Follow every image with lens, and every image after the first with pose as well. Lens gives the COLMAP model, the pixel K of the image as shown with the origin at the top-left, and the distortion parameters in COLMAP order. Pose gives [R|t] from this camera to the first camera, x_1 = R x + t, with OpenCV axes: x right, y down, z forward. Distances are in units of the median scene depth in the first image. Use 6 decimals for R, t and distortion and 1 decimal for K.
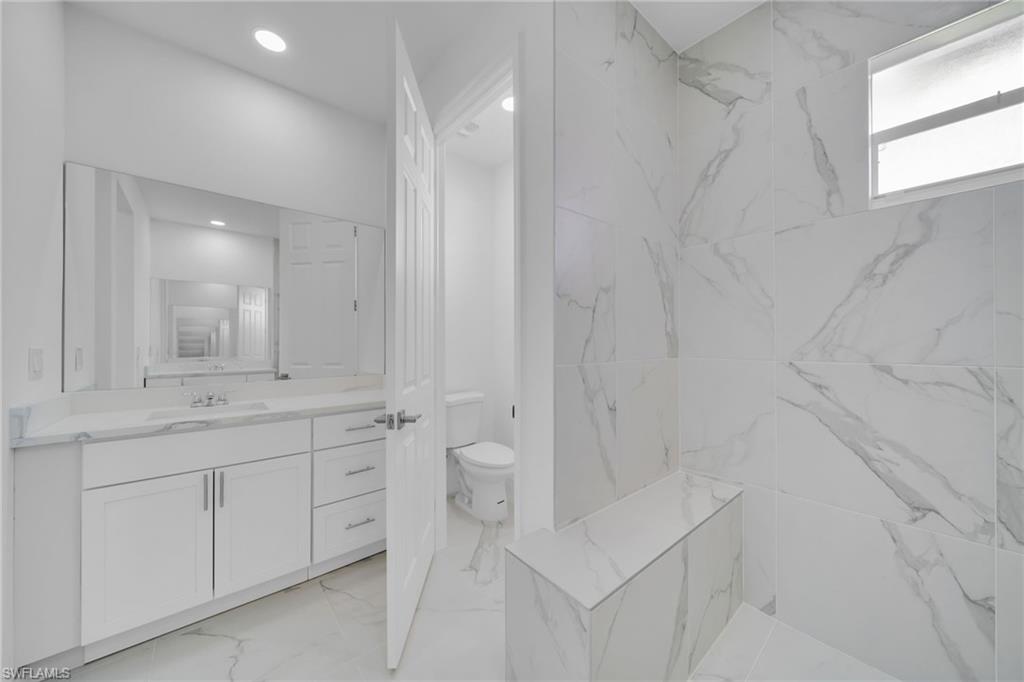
lens RADIAL K [[358.7, 0, 508.1], [0, 358.7, 344.5], [0, 0, 1]] dist [0.001093, -0.000073]
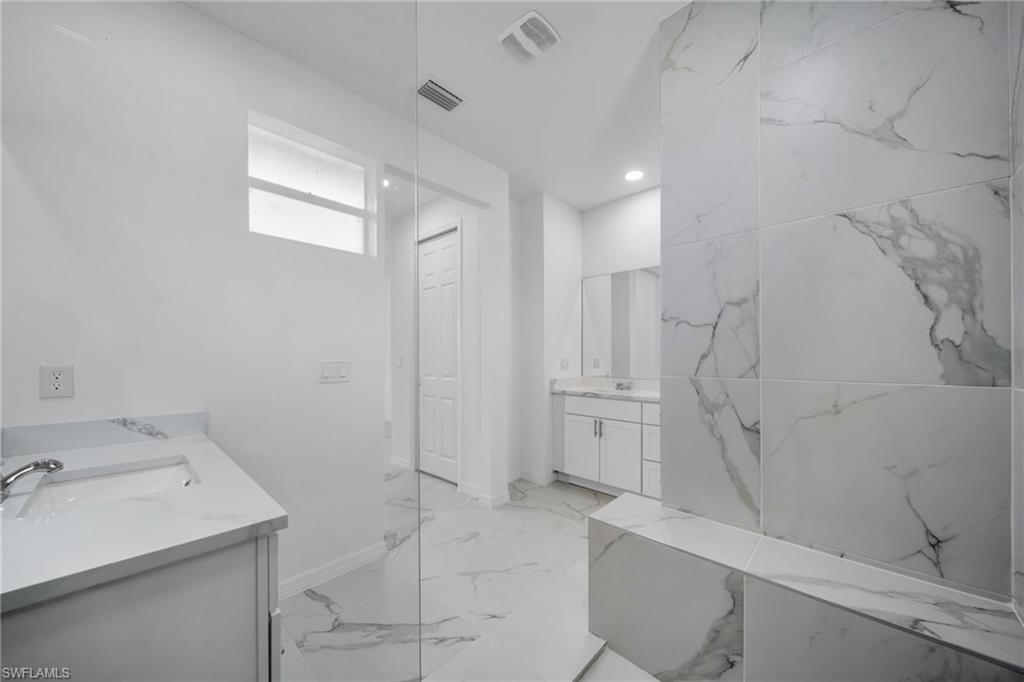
lens RADIAL K [[358.7, 0, 508.1], [0, 358.7, 344.5], [0, 0, 1]] dist [0.001093, -0.000073]
pose [[0.095327, -0.028461, -0.995039, 1.220473], [0.003377, 0.999595, -0.028268, -0.015986], [0.995440, -0.000666, 0.095385, 0.301286]]
